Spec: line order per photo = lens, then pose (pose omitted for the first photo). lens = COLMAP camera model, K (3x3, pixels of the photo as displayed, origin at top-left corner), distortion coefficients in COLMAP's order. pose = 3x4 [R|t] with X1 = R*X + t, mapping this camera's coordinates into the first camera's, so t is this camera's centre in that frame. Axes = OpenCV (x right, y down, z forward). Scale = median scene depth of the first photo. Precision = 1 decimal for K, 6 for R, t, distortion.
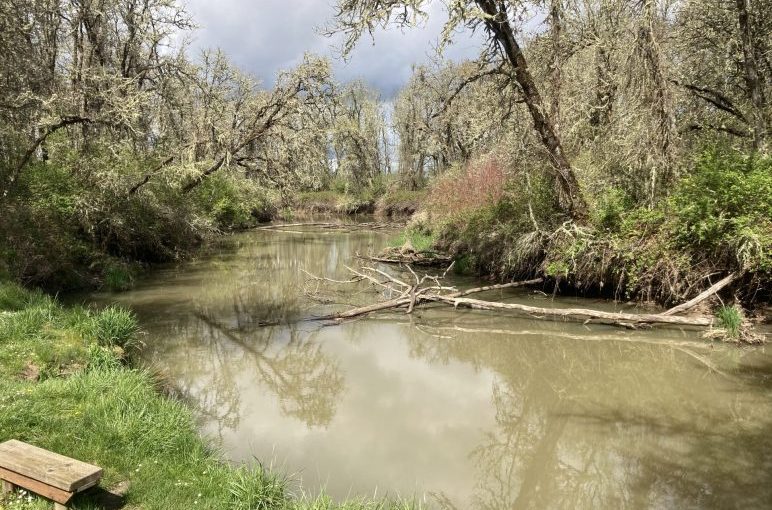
lens RADIAL K [[587.5, 0, 386.0], [0, 587.5, 255.0], [0, 0, 1]] dist [-0.024130, 0.004668]
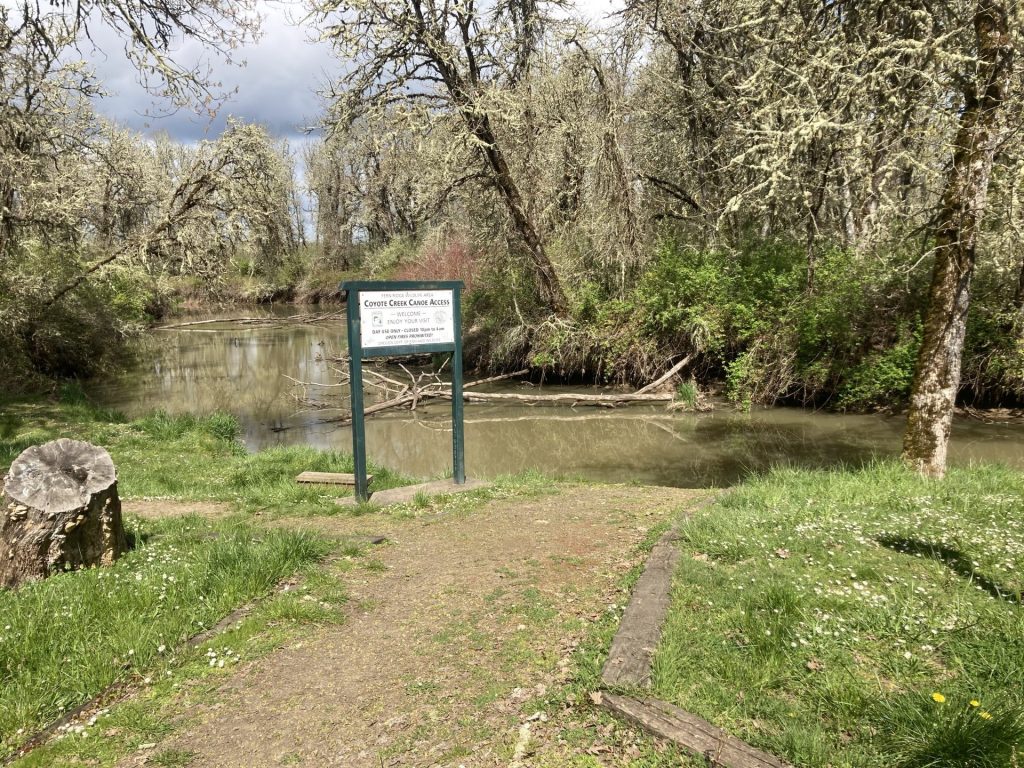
lens RADIAL K [[721.9, 0, 512.0], [0, 721.9, 384.0], [0, 0, 1]] dist [0.002662, -0.000598]
pose [[0.961218, -0.066903, 0.267552, -0.122084], [0.053157, 0.996883, 0.058303, -0.011840], [-0.270619, -0.041820, 0.961778, -0.262310]]
